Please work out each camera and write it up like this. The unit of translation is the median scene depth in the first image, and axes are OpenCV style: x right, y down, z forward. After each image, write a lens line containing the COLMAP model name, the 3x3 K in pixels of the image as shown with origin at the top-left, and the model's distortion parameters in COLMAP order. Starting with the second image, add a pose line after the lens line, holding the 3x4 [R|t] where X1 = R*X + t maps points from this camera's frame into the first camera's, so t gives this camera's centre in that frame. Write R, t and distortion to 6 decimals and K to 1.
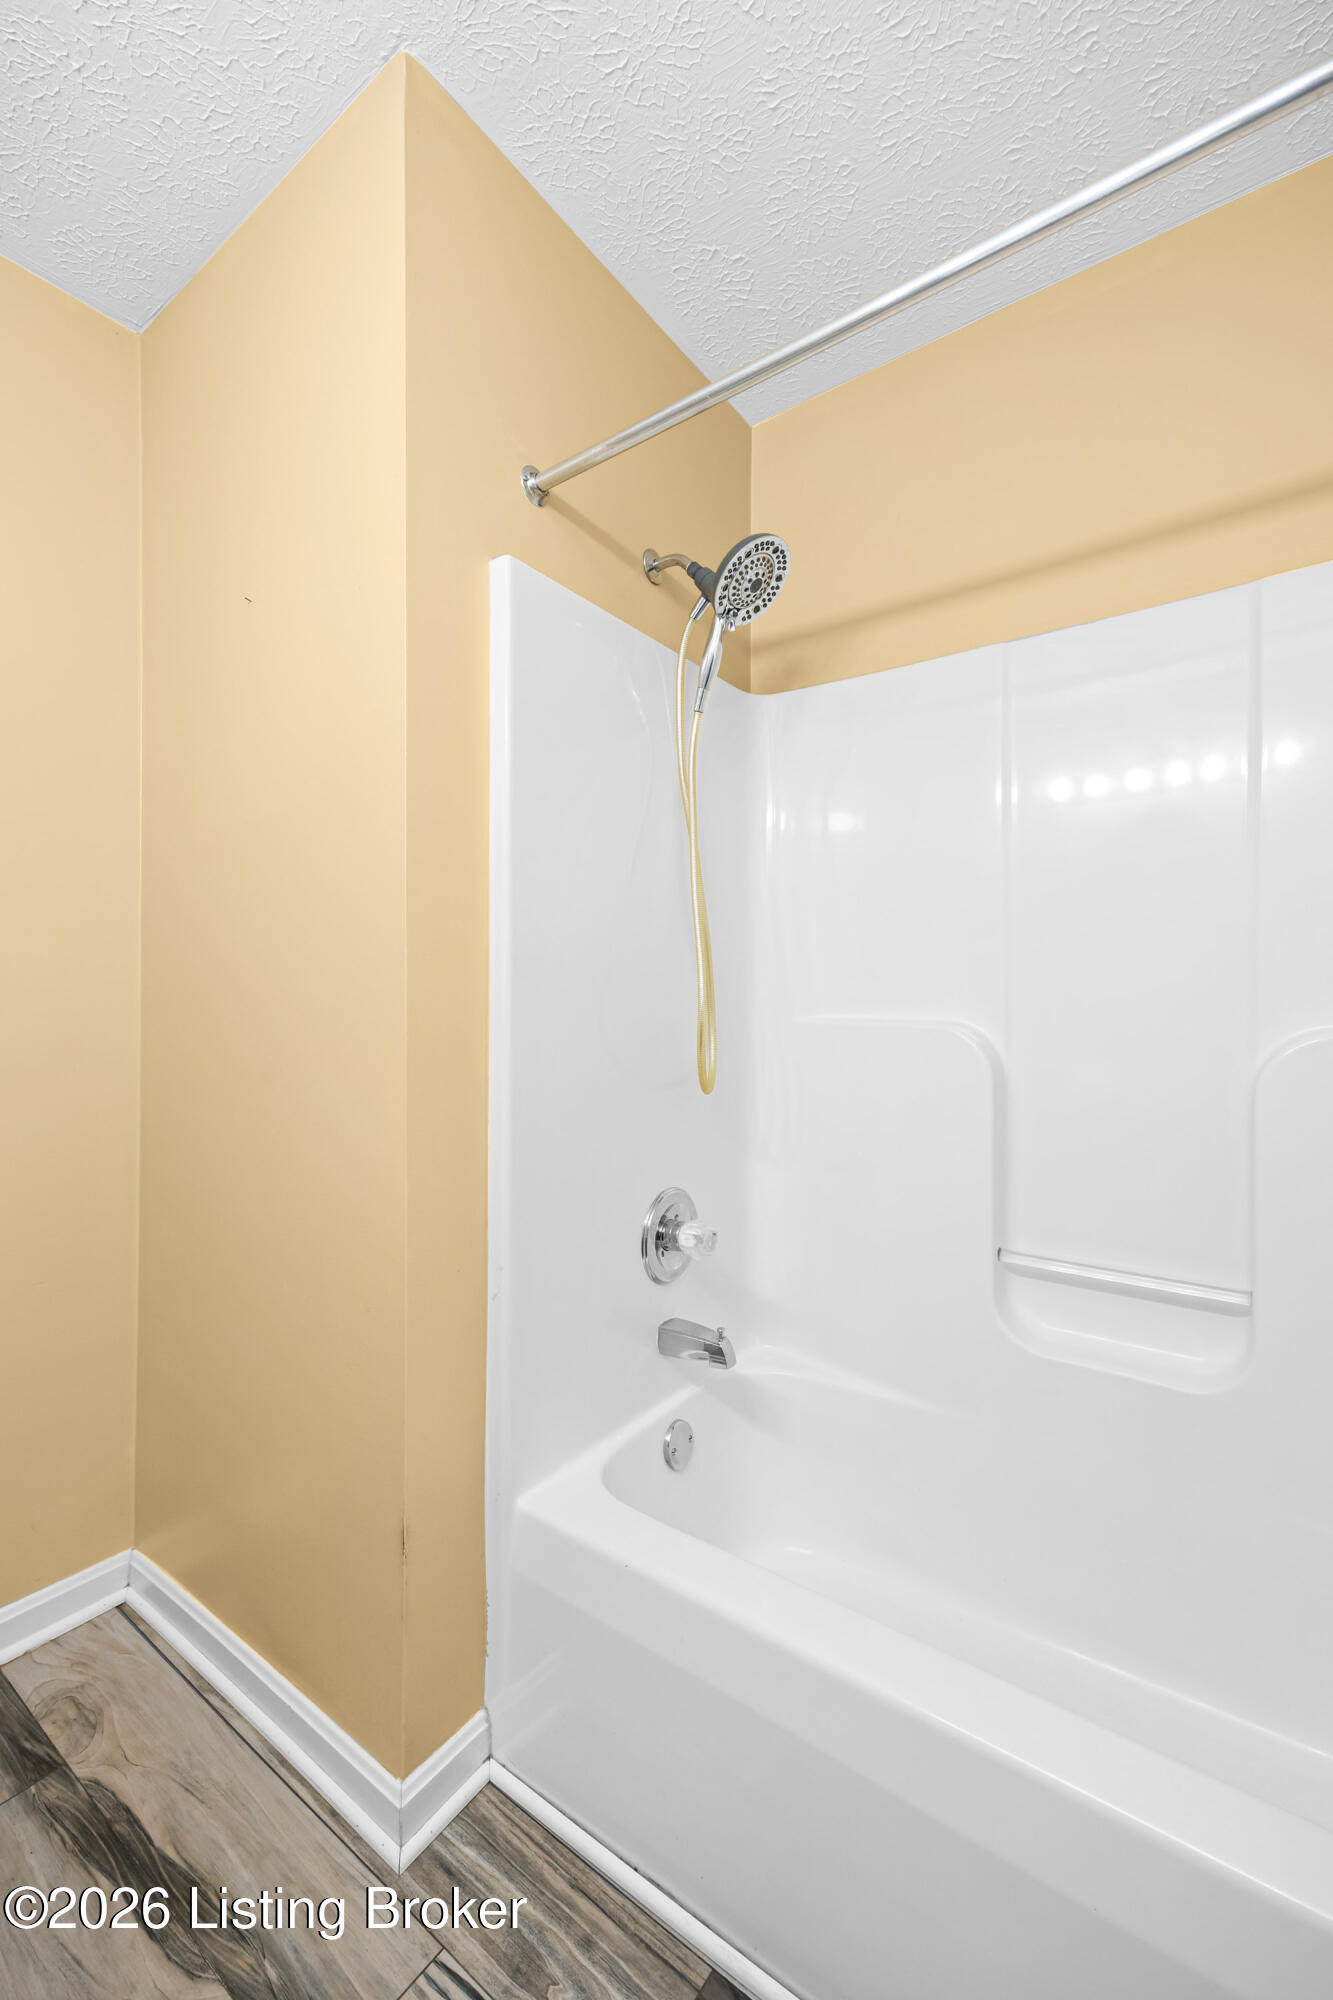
lens RADIAL K [[835.1, 0, 657.9], [0, 835.1, 998.2], [0, 0, 1]] dist [0.006152, -0.000759]
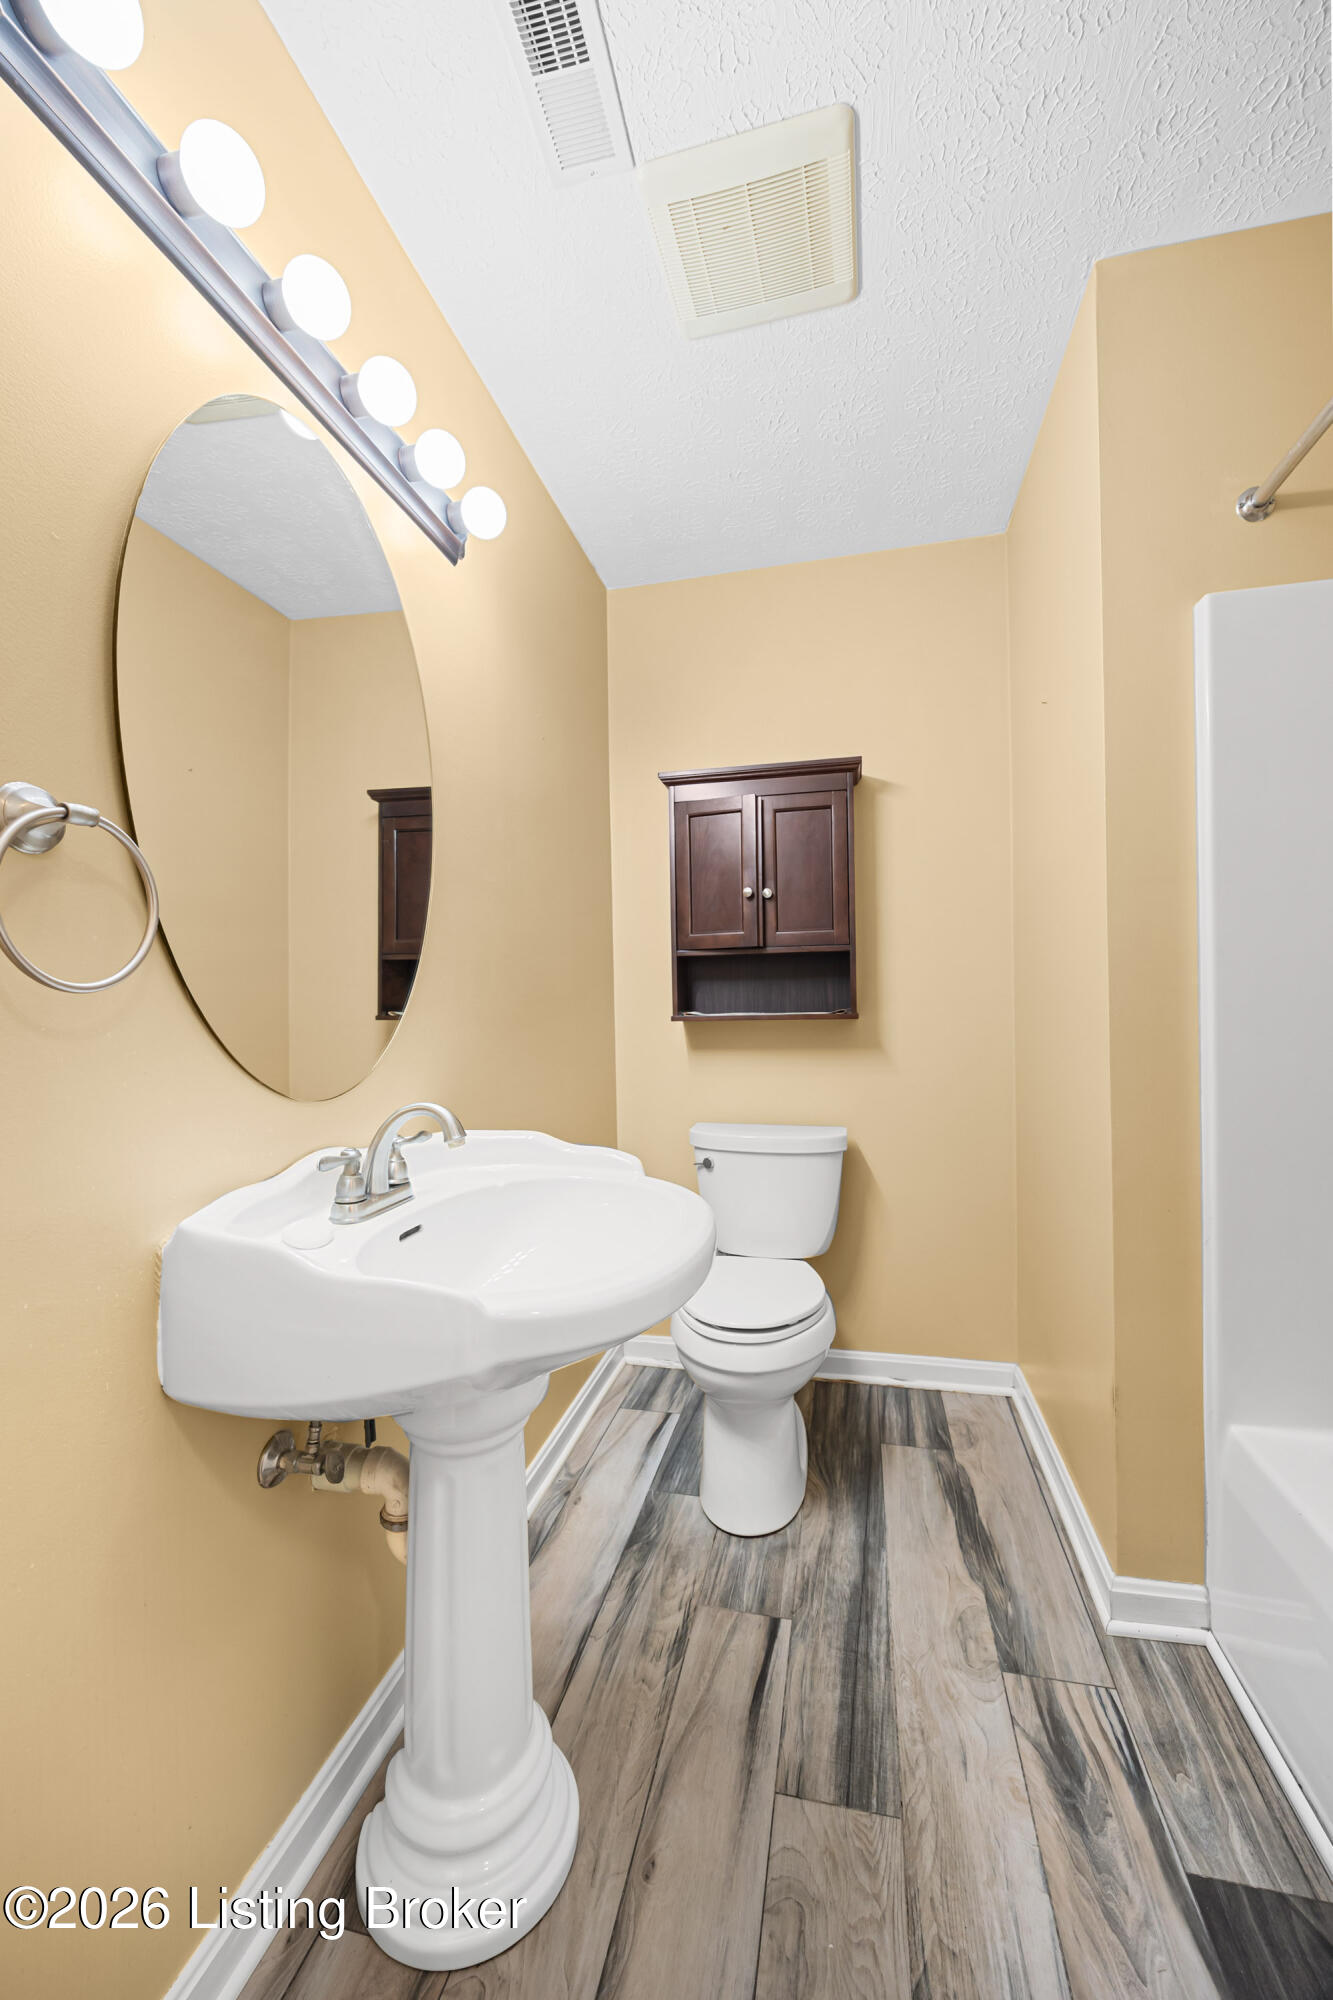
lens RADIAL K [[781.9, 0, 662.9], [0, 781.9, 999.9], [0, 0, 1]] dist [-0.001675, 0.000369]
pose [[0.380208, -0.014166, -0.924792, 0.536819], [0.027483, 0.999614, -0.004013, 0.004504], [0.924493, -0.023891, 0.380451, -0.105208]]
